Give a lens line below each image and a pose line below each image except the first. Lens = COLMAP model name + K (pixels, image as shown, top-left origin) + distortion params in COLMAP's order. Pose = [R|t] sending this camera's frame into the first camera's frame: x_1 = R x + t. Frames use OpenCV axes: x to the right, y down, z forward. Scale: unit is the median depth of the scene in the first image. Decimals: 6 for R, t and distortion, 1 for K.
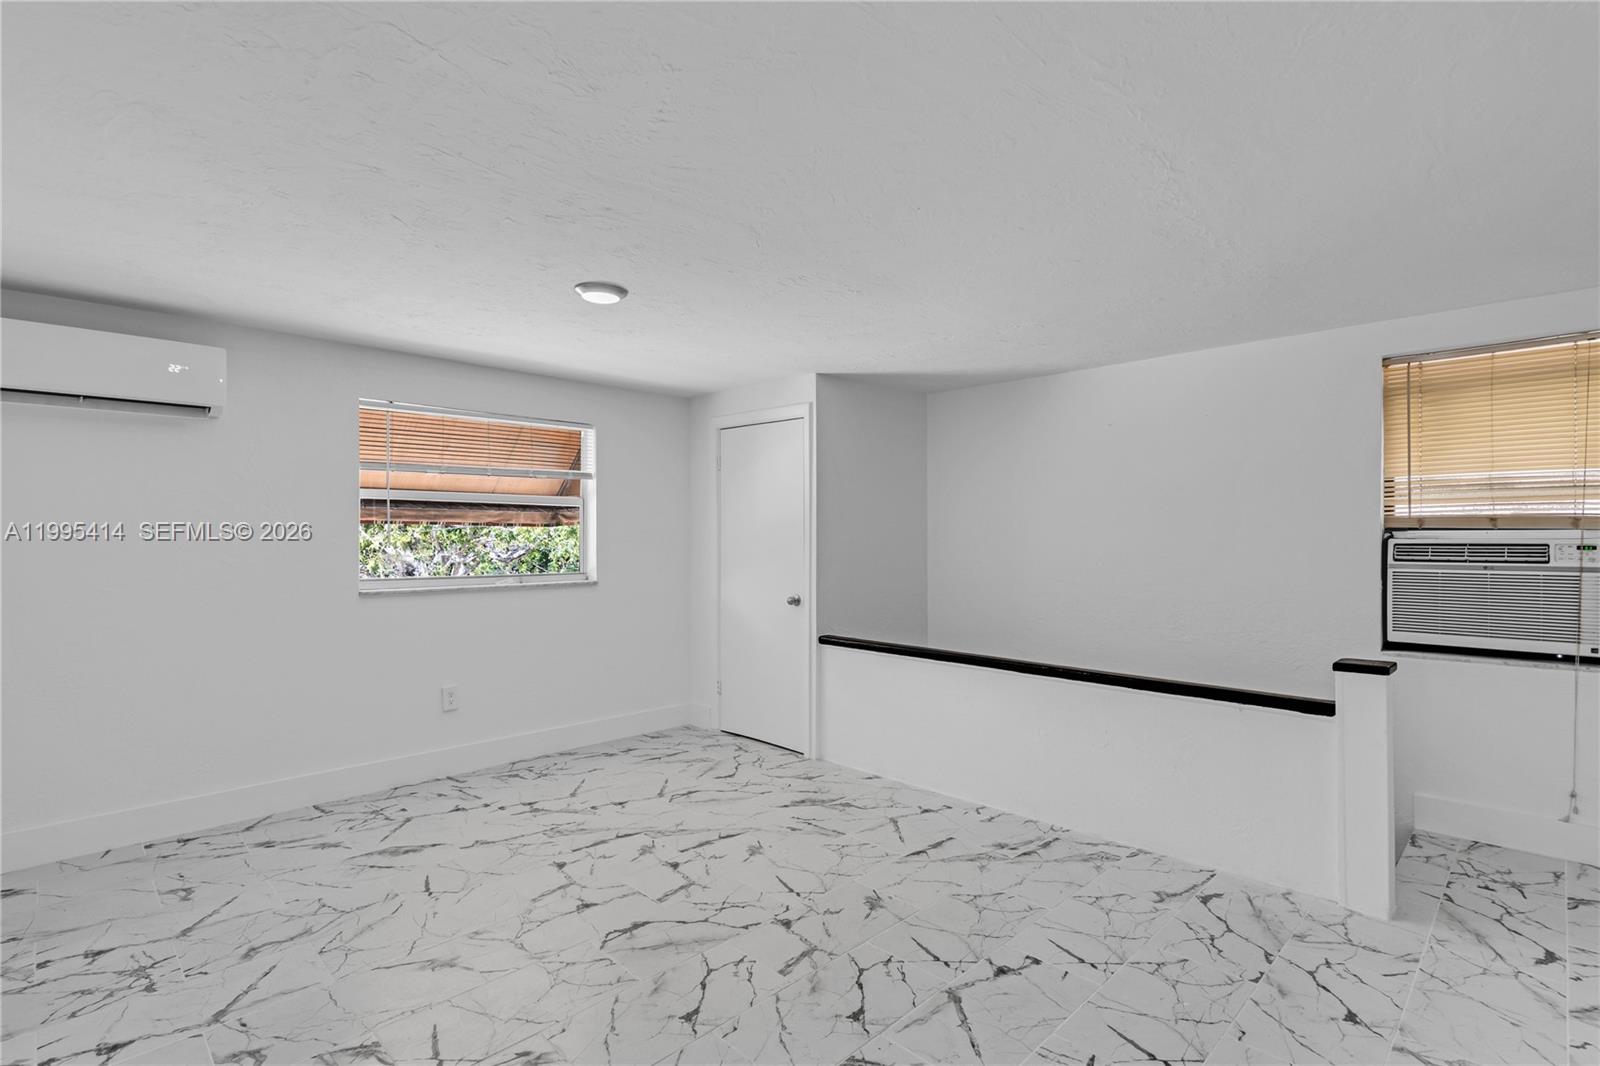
lens RADIAL K [[732.7, 0, 800.3], [0, 732.7, 533.1], [0, 0, 1]] dist [-0.007889, 0.001482]
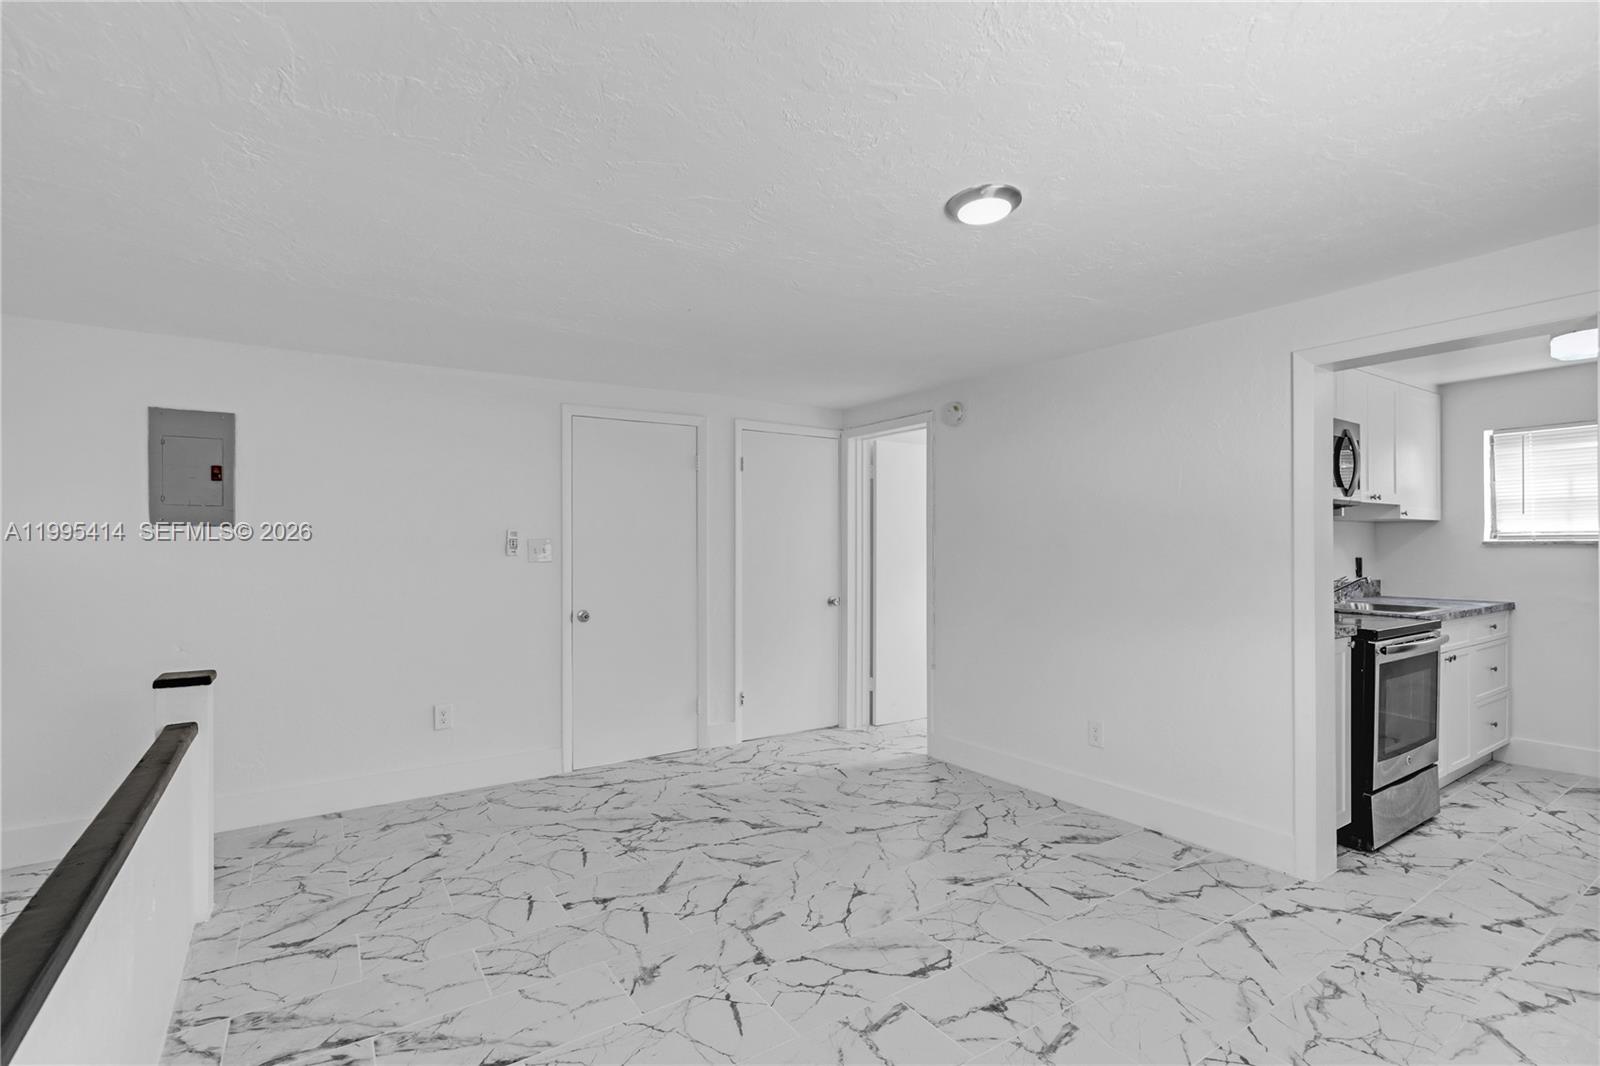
lens RADIAL K [[732.7, 0, 801.5], [0, 732.7, 541.2], [0, 0, 1]] dist [-0.007889, 0.001482]
pose [[-0.979773, 0.006380, 0.200010, -0.236995], [0.003797, 0.999904, -0.013297, 0.015688], [-0.200076, -0.012269, -0.979704, 1.734445]]
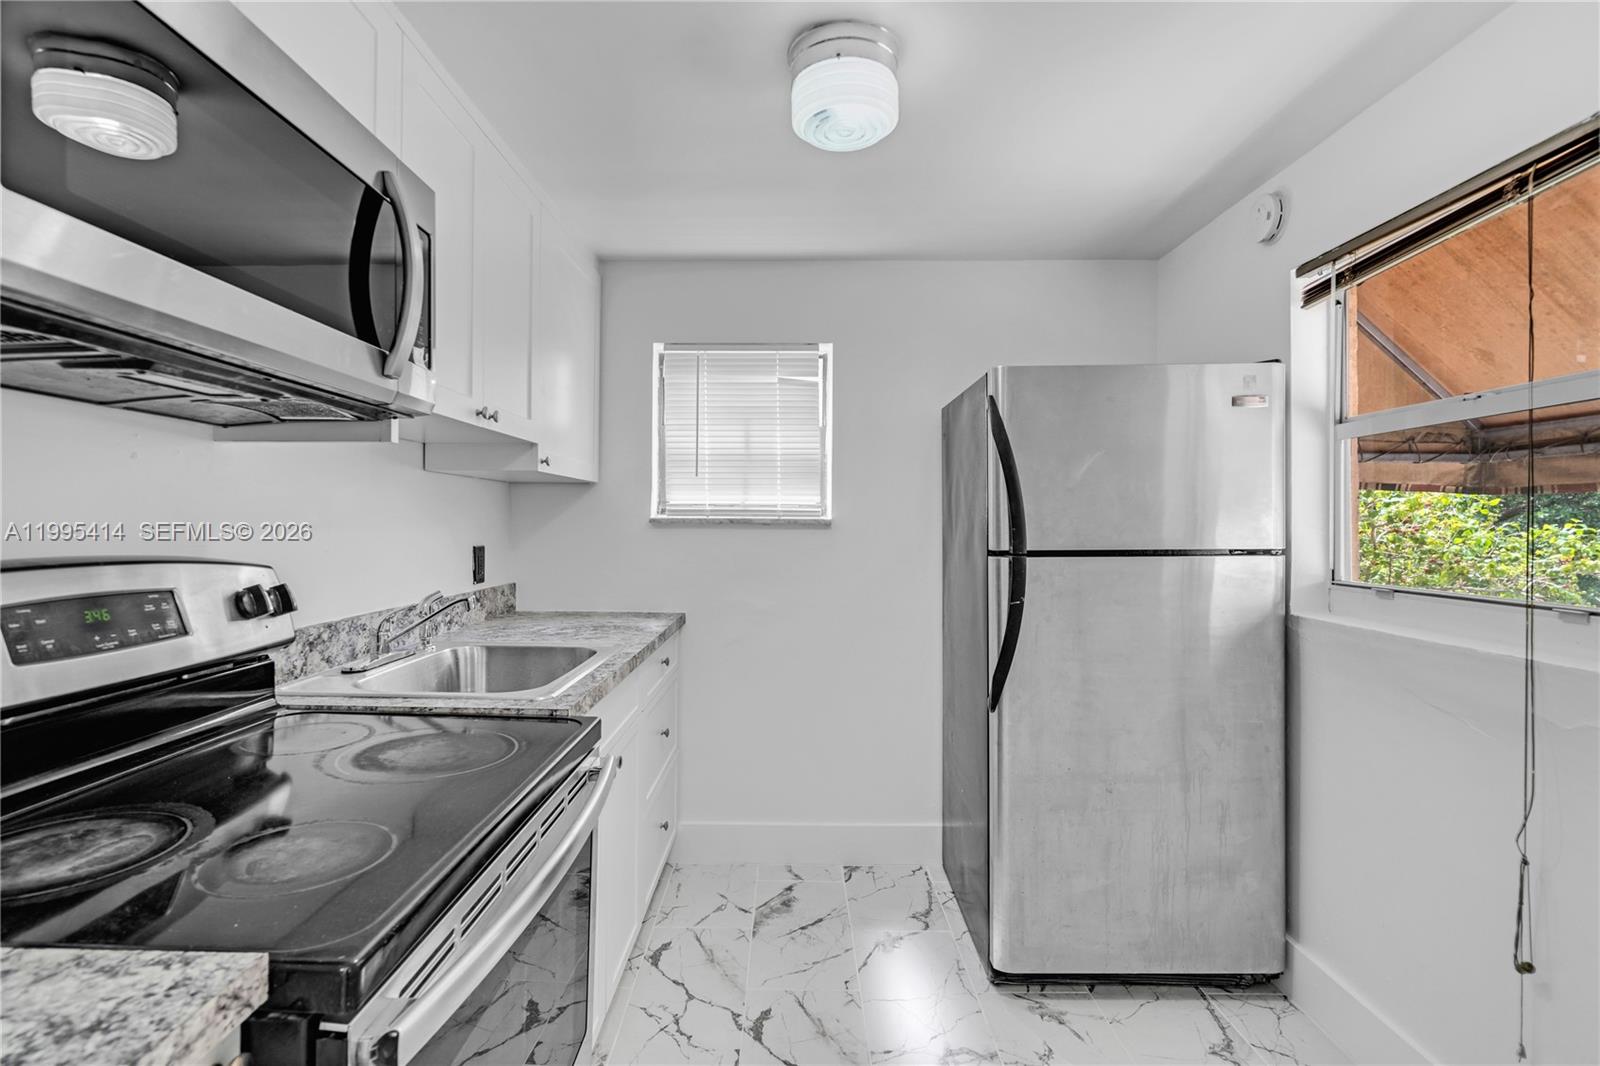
lens RADIAL K [[732.7, 0, 764.5], [0, 732.7, 519.5], [0, 0, 1]] dist [-0.007889, 0.001482]
pose [[-0.732938, -0.005016, -0.680277, -0.815681], [-0.000995, 0.999980, -0.006301, 0.008541], [0.680295, -0.003941, -0.732928, 0.708891]]
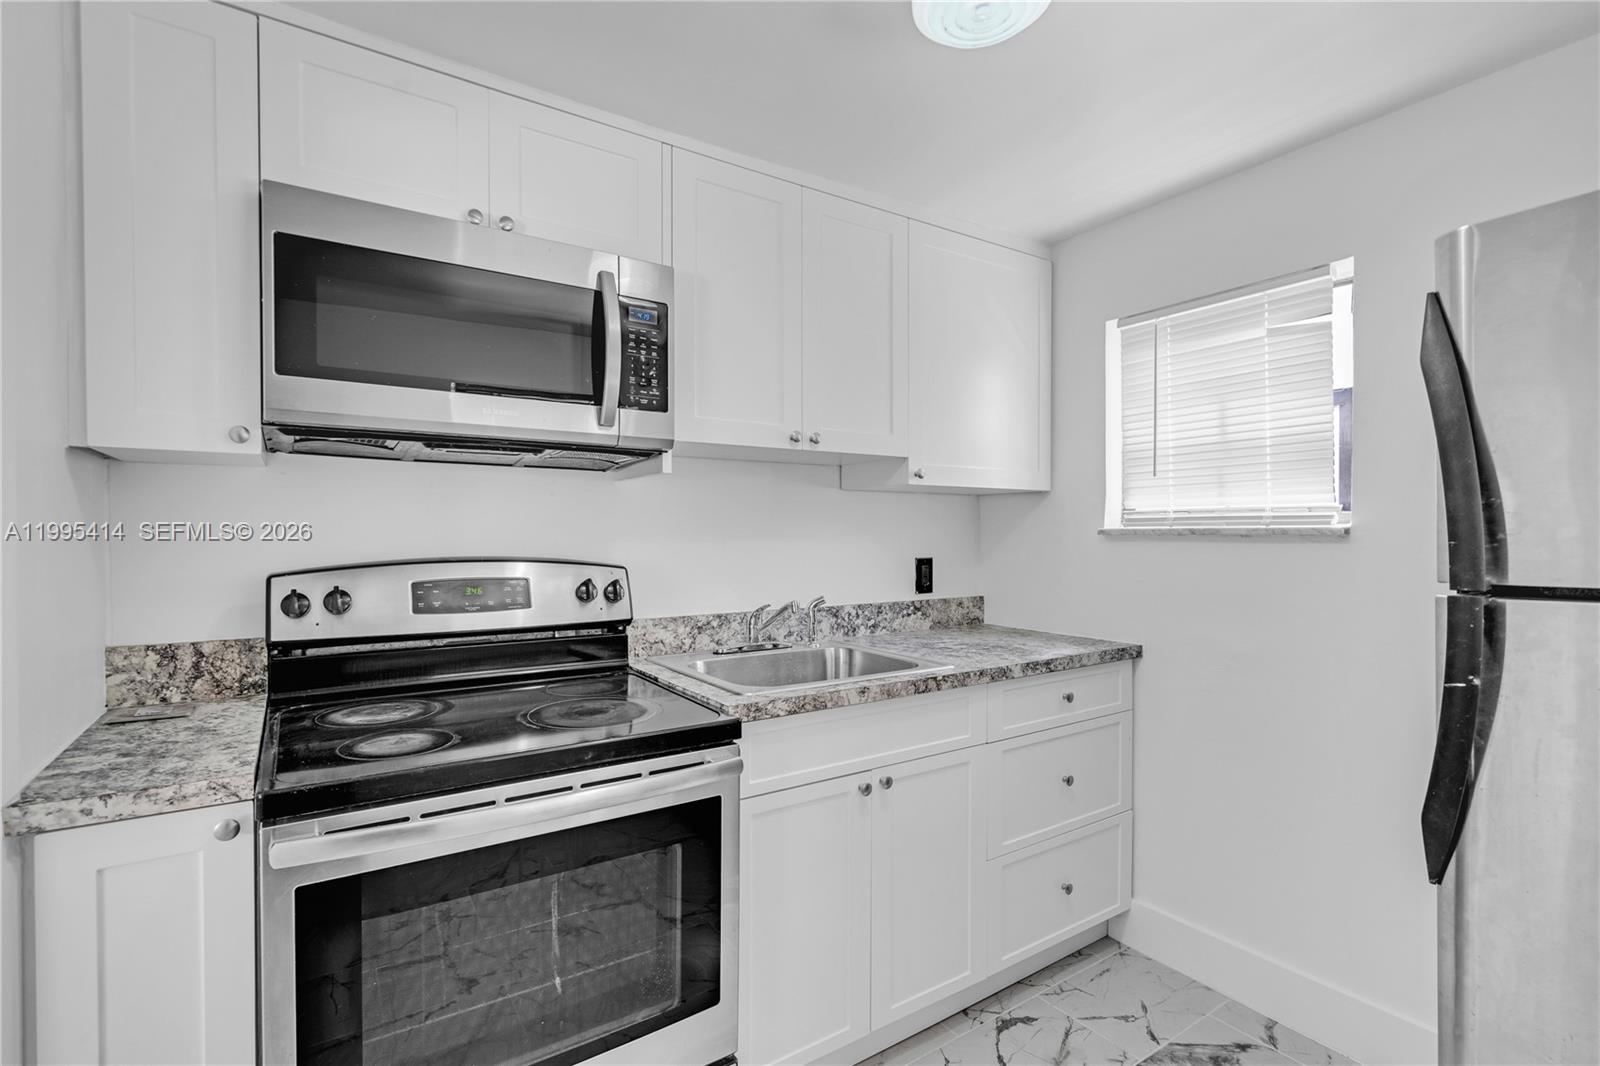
lens RADIAL K [[732.7, 0, 807.4], [0, 732.7, 539.9], [0, 0, 1]] dist [-0.007889, 0.001482]
pose [[-0.979300, 0.003107, 0.202392, -1.227961], [0.003280, 0.999994, 0.000523, 0.011211], [-0.202389, 0.001176, -0.979305, 0.773296]]
